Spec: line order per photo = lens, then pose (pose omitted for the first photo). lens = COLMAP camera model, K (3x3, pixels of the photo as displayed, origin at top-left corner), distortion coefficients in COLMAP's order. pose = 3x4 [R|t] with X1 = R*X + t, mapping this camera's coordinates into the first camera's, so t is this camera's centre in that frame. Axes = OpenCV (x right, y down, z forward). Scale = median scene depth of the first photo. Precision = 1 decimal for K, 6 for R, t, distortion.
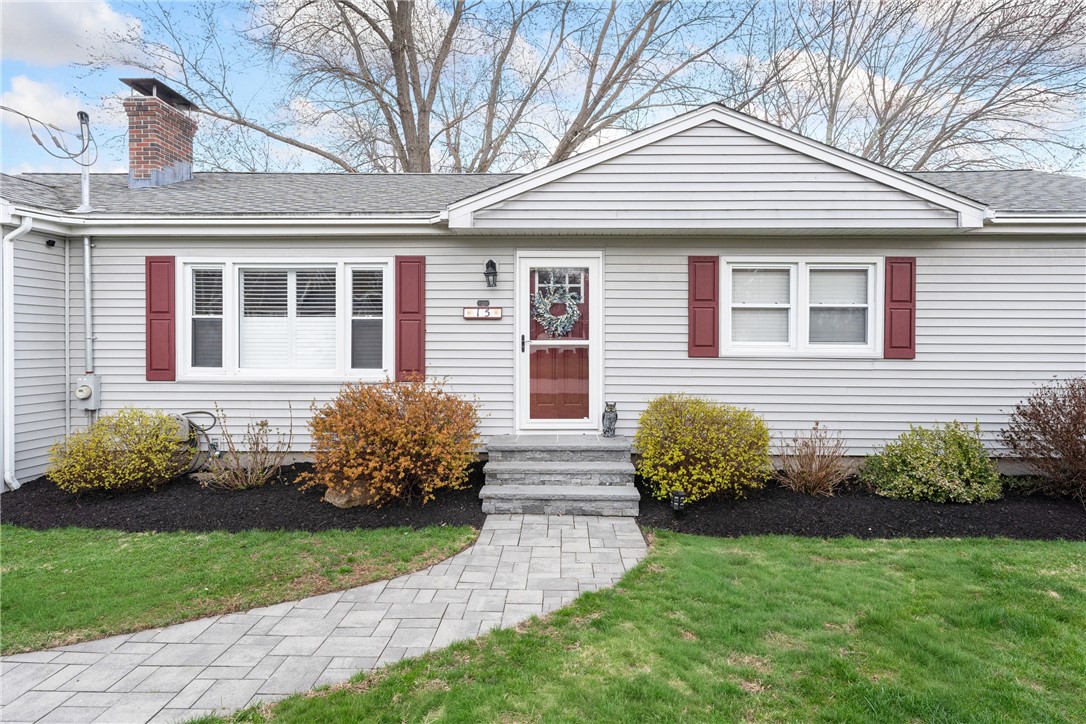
lens RADIAL K [[602.0, 0, 544.6], [0, 602.0, 346.3], [0, 0, 1]] dist [0.000537, -0.000187]
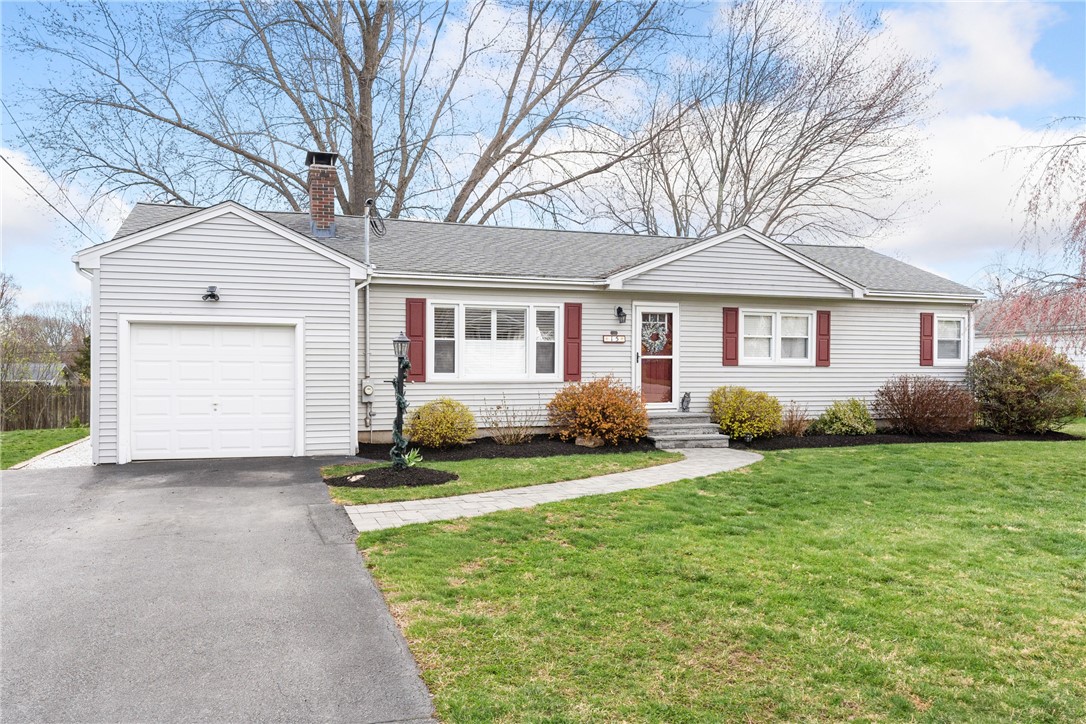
lens RADIAL K [[774.1, 0, 516.9], [0, 774.1, 364.1], [0, 0, 1]] dist [-0.000774, -0.001294]
pose [[0.945081, -0.000470, 0.326837, -1.046486], [-0.002049, 0.999971, 0.007364, -0.001505], [-0.326831, -0.007629, 0.945052, -0.910256]]
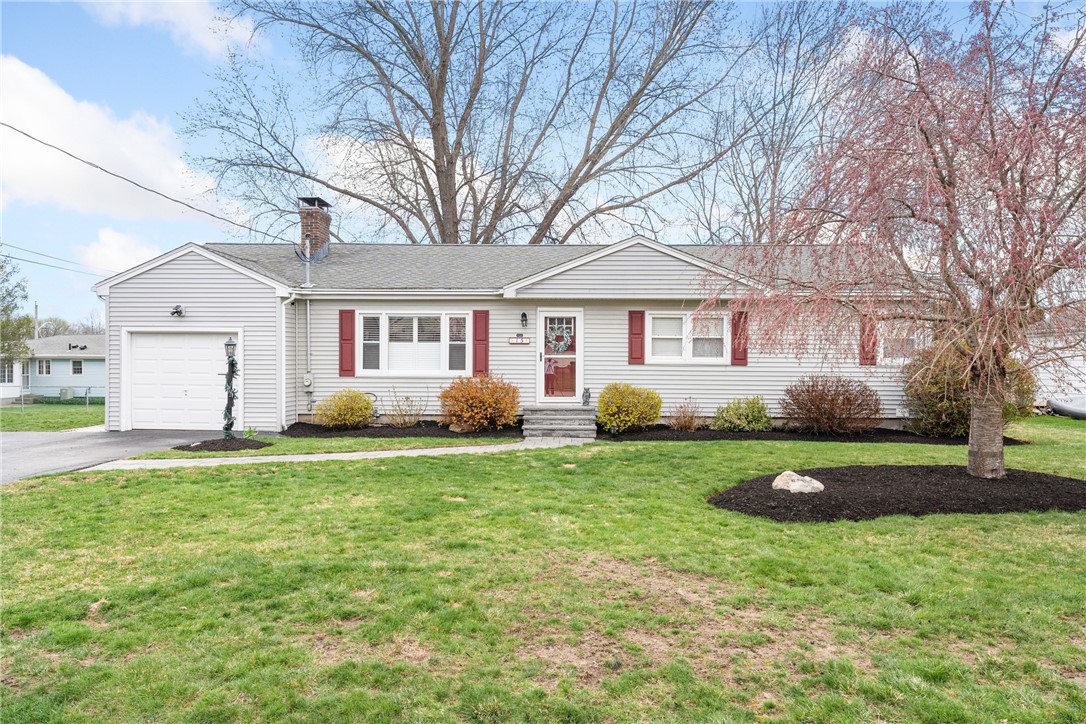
lens RADIAL K [[734.0, 0, 543.0], [0, 734.0, 362.0], [0, 0, 1]] dist [0.001701, -0.000157]
pose [[0.999965, 0.001900, -0.008142, -0.010417], [-0.001859, 0.999985, 0.005101, -0.000257], [0.008152, -0.005086, 0.999954, -1.299159]]
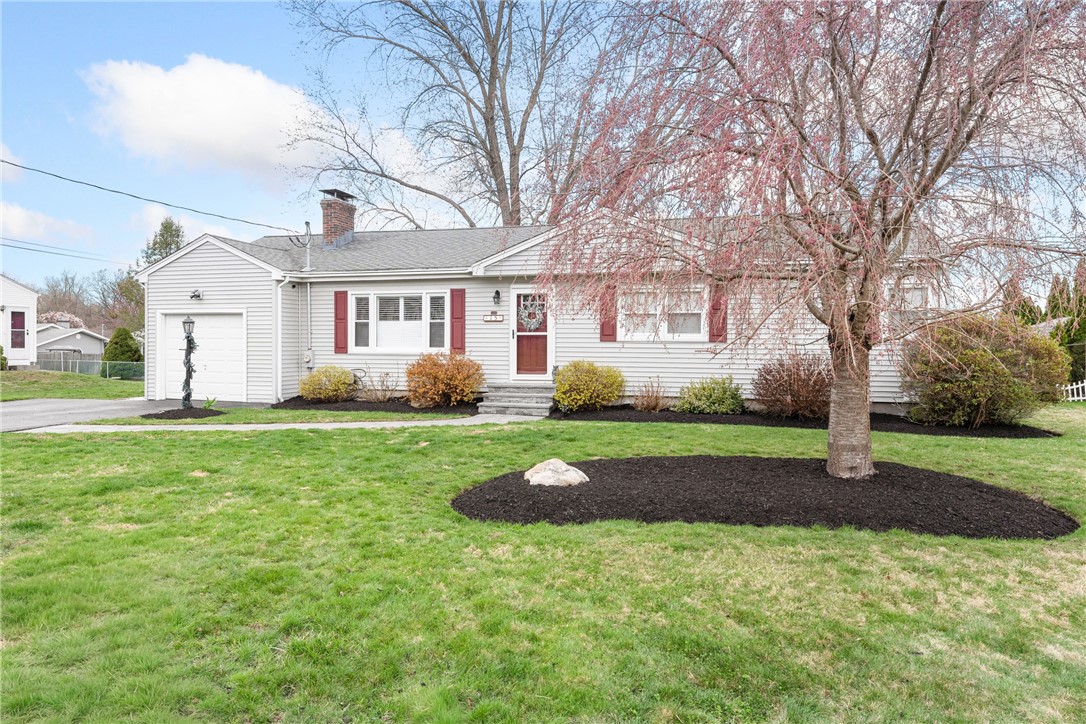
lens RADIAL K [[671.2, 0, 535.5], [0, 671.2, 340.5], [0, 0, 1]] dist [-0.000279, -0.000047]
pose [[0.968004, -0.000266, -0.250935, 0.557431], [-0.000751, 0.999992, -0.003959, 0.023440], [0.250934, 0.004021, 0.967996, -1.014079]]
